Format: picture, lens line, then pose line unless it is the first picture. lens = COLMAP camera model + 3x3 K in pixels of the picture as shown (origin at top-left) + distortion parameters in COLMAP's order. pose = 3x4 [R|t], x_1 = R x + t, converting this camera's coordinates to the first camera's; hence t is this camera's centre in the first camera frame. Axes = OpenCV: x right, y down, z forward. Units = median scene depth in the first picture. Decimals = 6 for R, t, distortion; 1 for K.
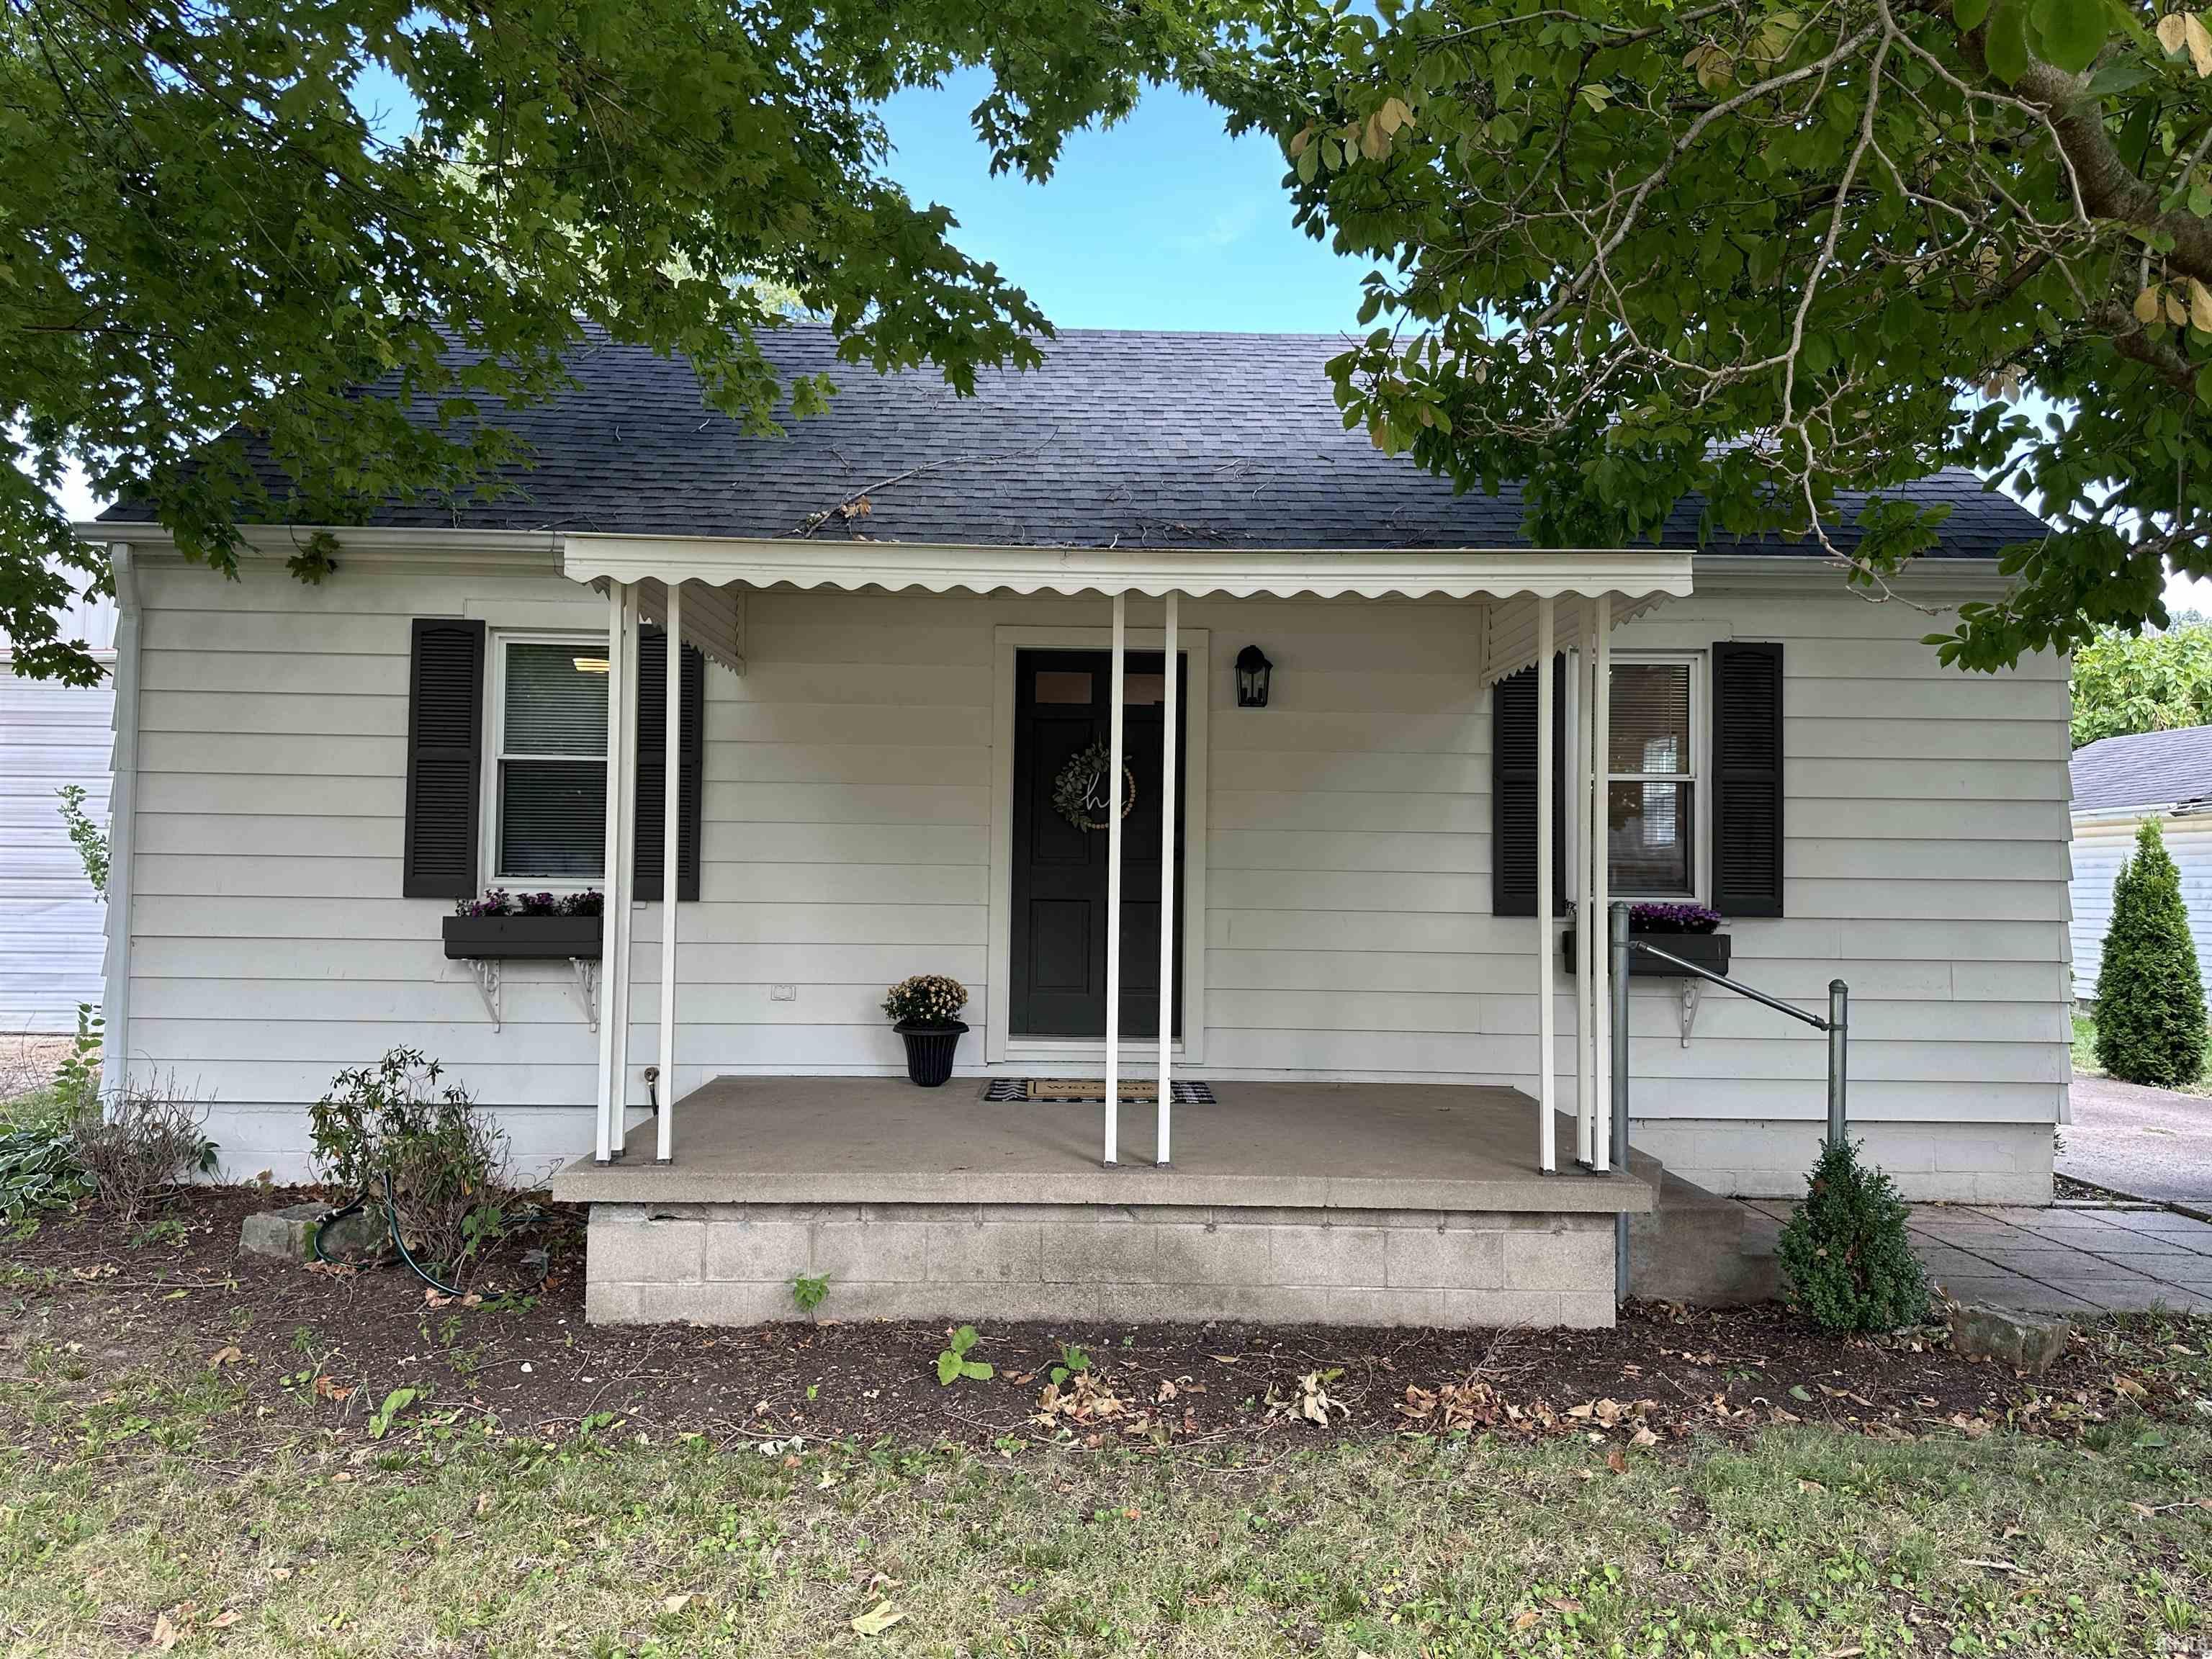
lens RADIAL K [[1520.5, 0, 1106.0], [0, 1520.5, 829.5], [0, 0, 1]] dist [0.091835, -0.109523]
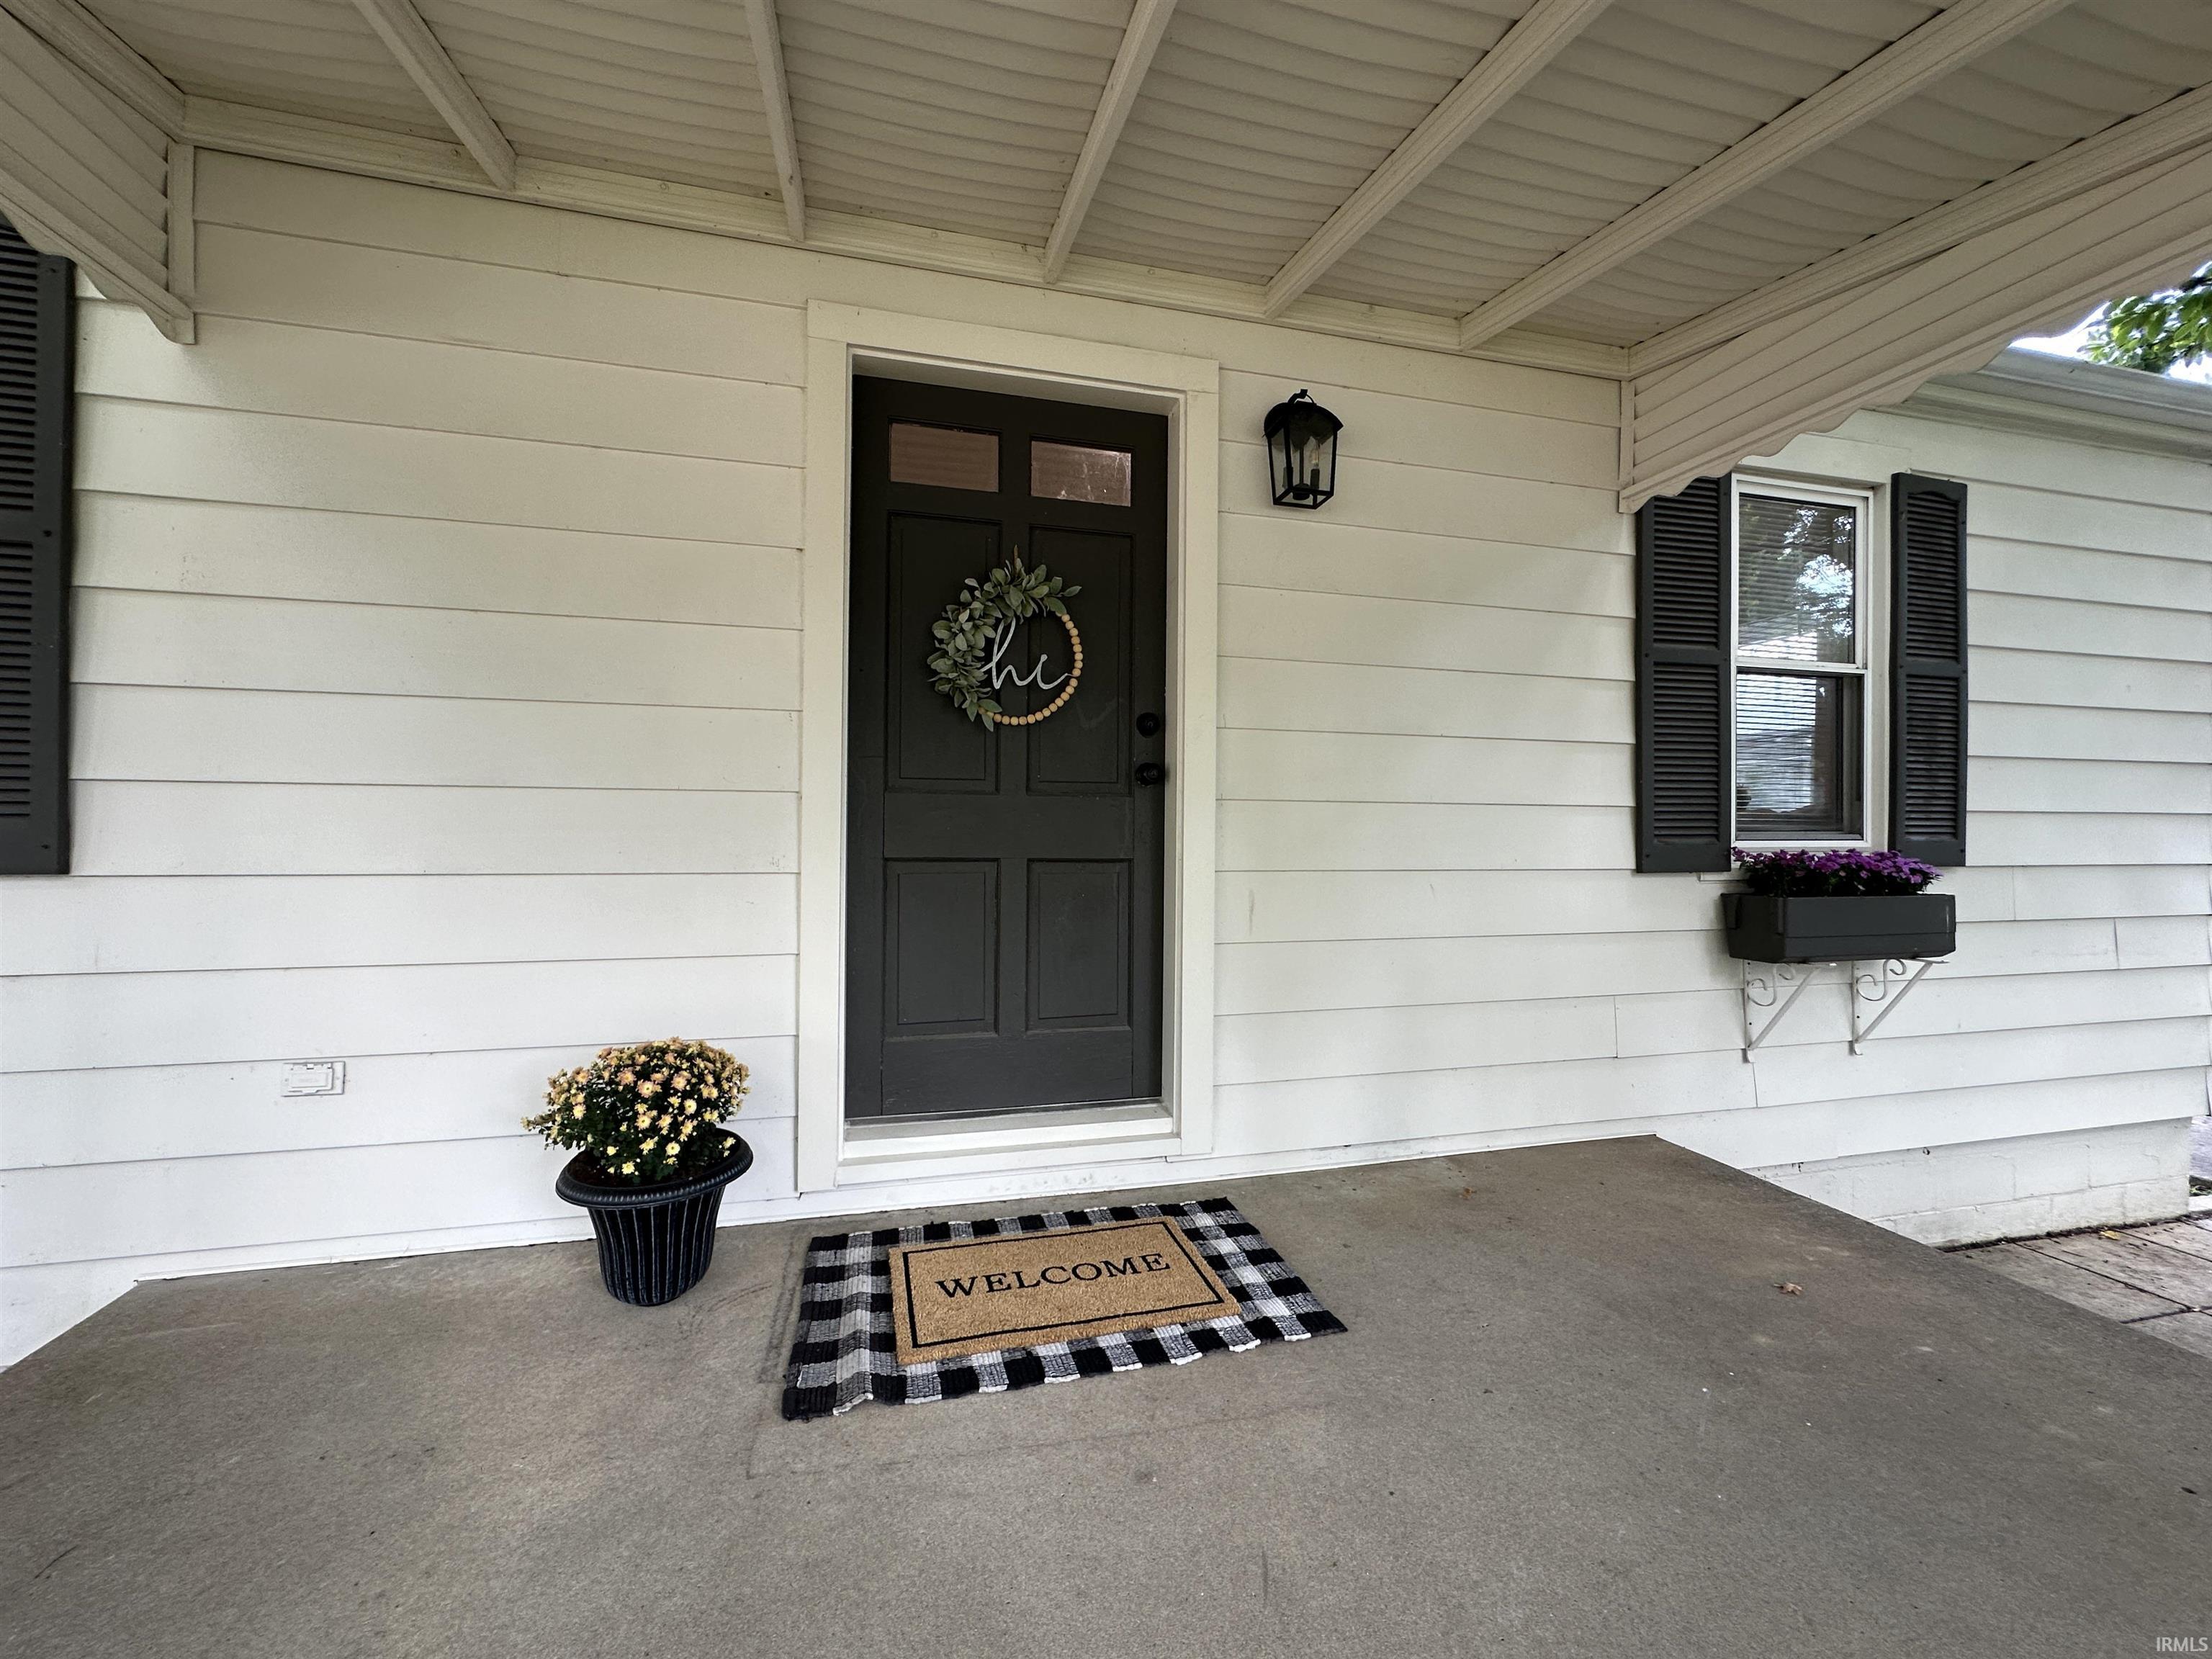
lens RADIAL K [[881.2, 0, 1106.0], [0, 881.2, 829.5], [0, 0, 1]] dist [-0.002698, -0.000434]
pose [[0.972490, -0.007164, 0.232835, -0.046429], [0.000266, 0.999561, 0.029643, 0.027153], [-0.232945, -0.028766, 0.972064, 0.695541]]
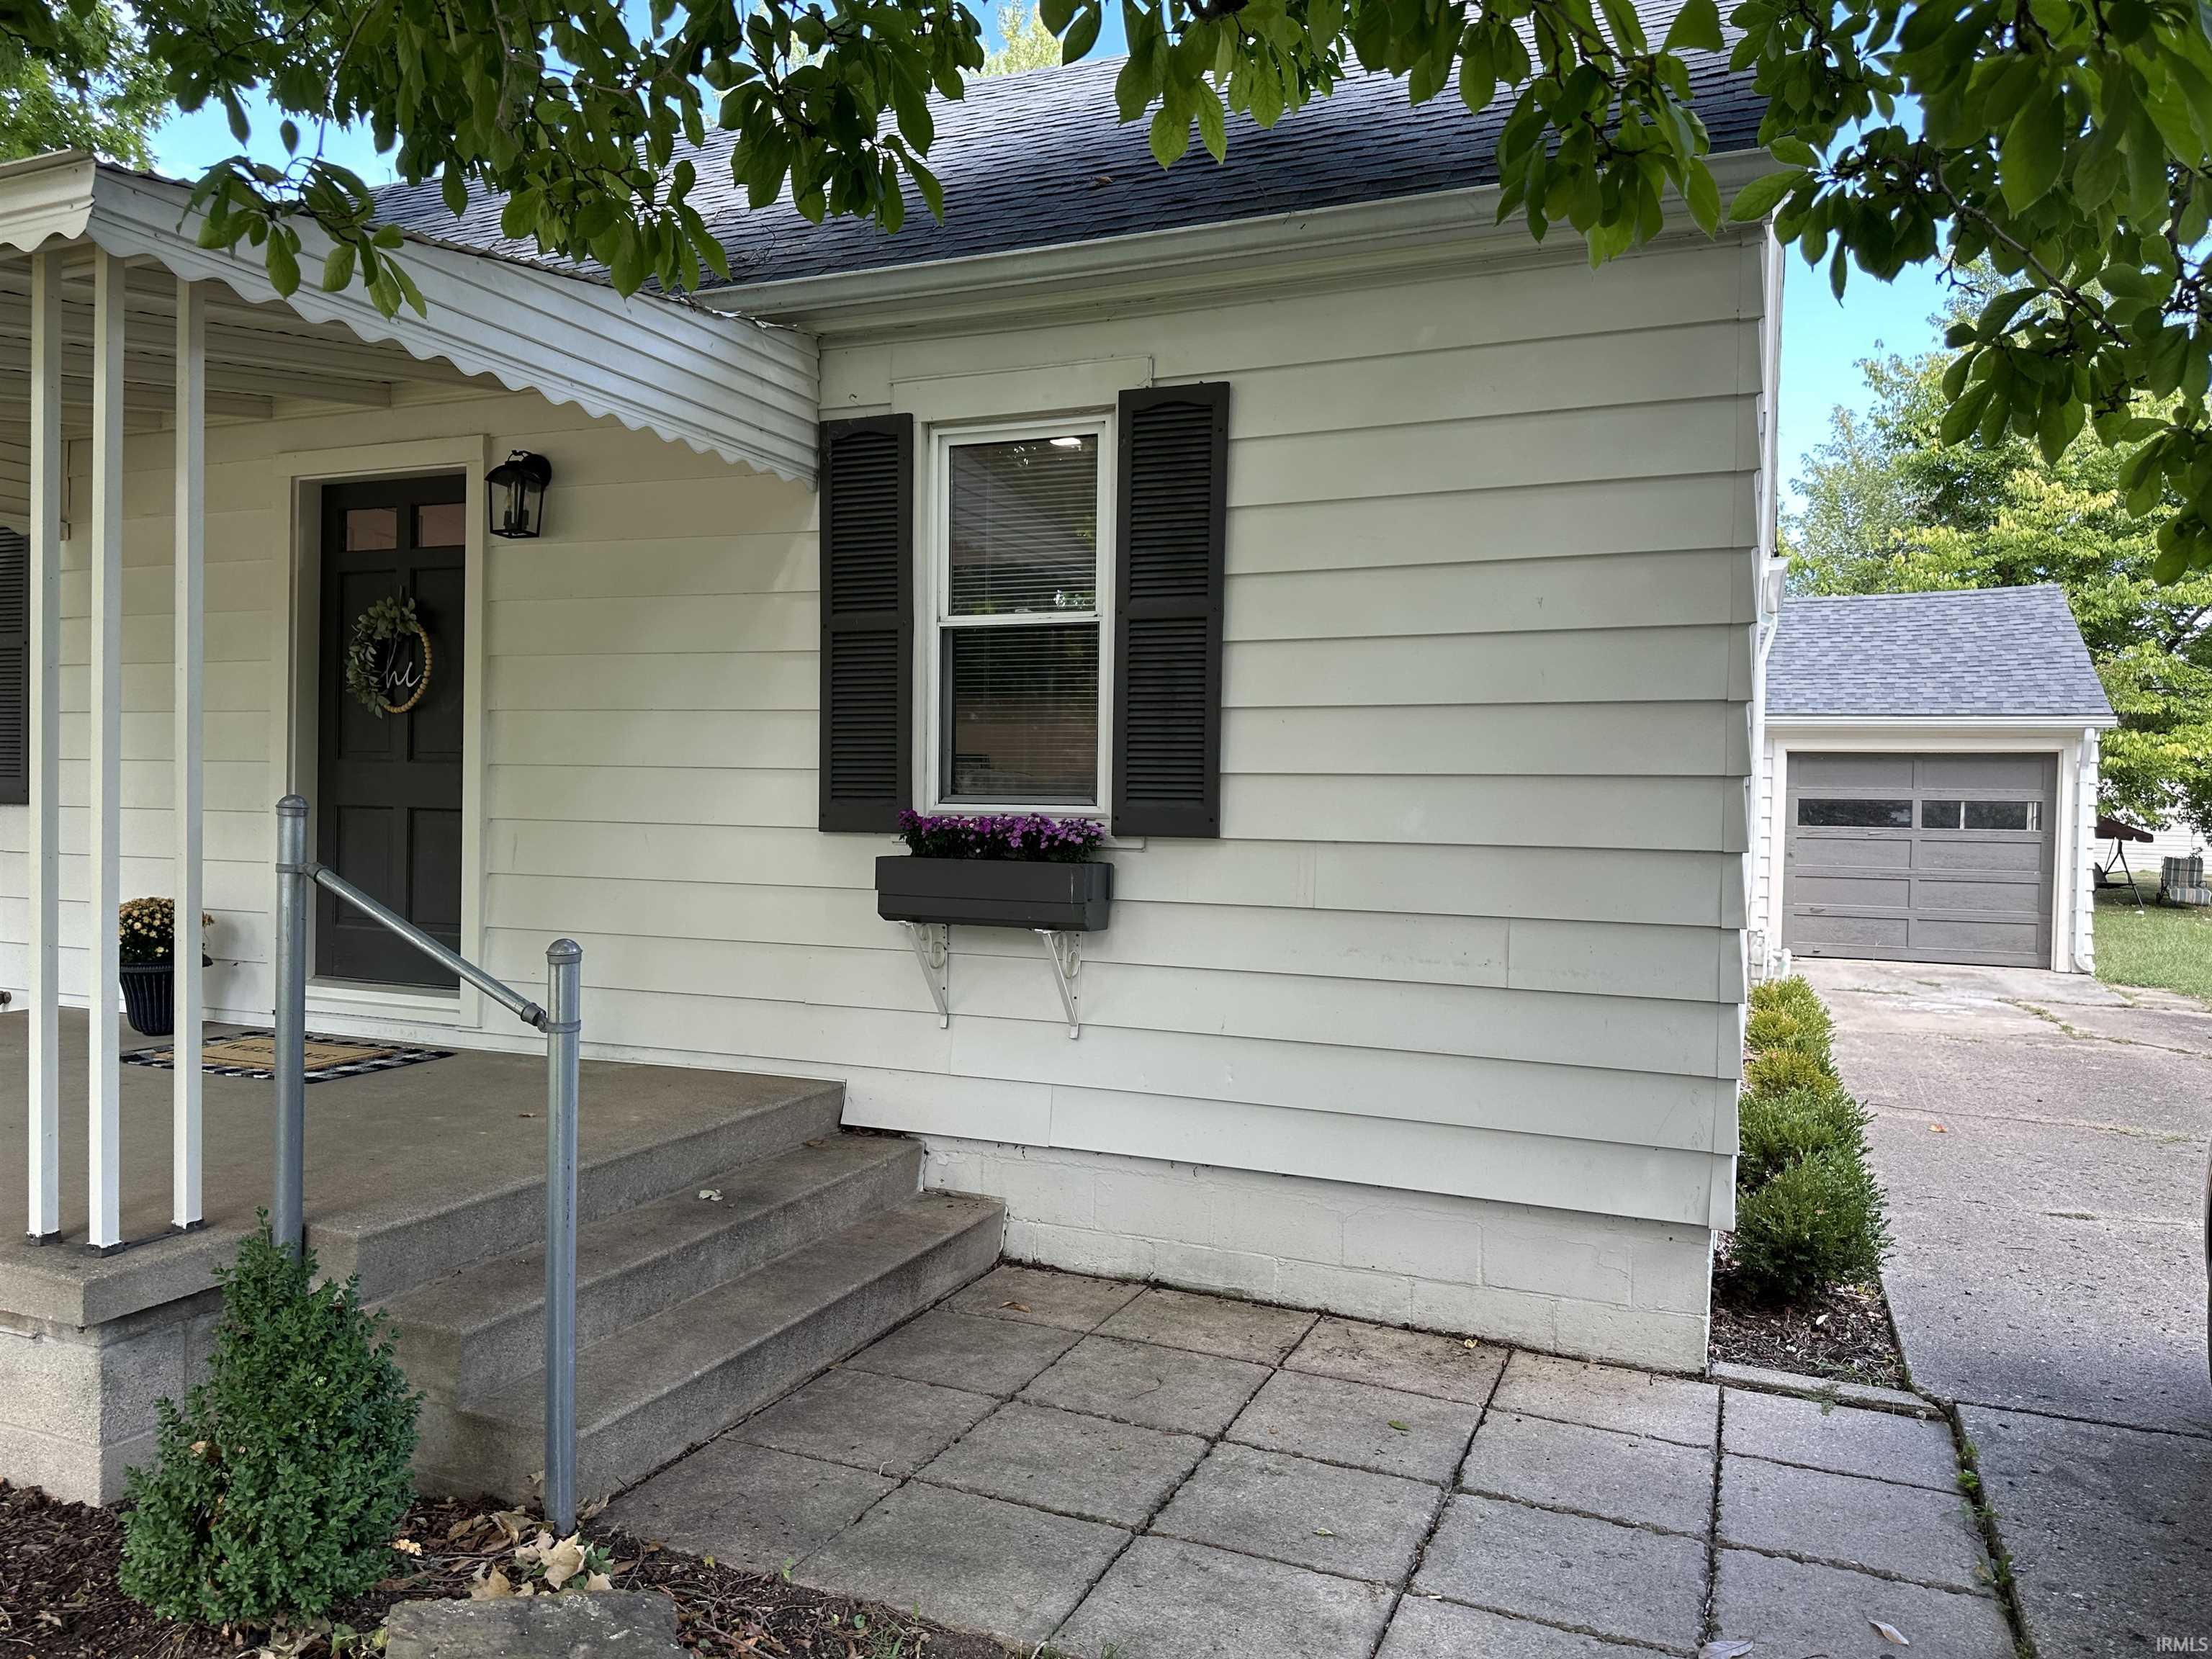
lens RADIAL K [[1520.5, 0, 1106.0], [0, 1520.5, 829.5], [0, 0, 1]] dist [0.091835, -0.109523]
pose [[0.919576, 0.011017, -0.392758, 0.631520], [0.004709, 0.999226, 0.039055, 0.029242], [0.392885, -0.037763, 0.918812, 0.430587]]
